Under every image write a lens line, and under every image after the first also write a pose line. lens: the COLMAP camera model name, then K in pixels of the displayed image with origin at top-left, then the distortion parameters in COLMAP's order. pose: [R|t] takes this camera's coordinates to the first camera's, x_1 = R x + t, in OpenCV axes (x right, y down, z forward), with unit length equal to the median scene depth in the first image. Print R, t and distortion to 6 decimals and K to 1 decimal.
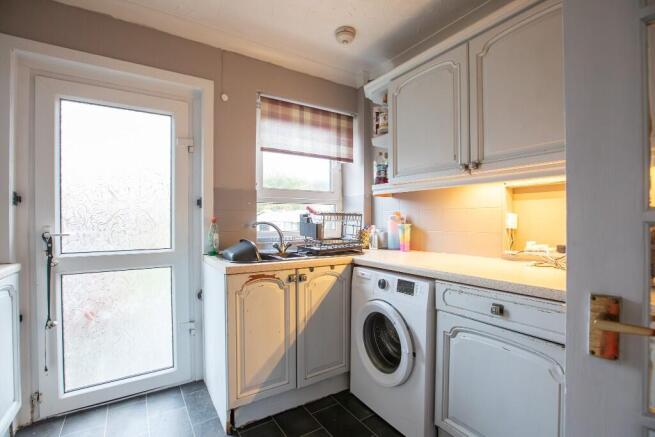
lens RADIAL K [[301.3, 0, 327.5], [0, 301.3, 218.5], [0, 0, 1]] dist [-0.089994, 0.042455]
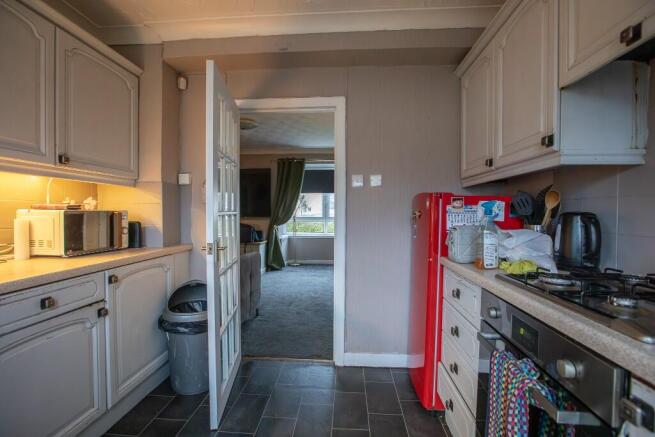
lens RADIAL K [[301.3, 0, 327.5], [0, 301.3, 218.5], [0, 0, 1]] dist [-0.089994, 0.042455]
pose [[-0.795398, -0.009423, 0.606015, -0.791456], [-0.000191, 0.999883, 0.015297, 0.004572], [-0.606088, 0.012051, -0.795306, 1.205053]]
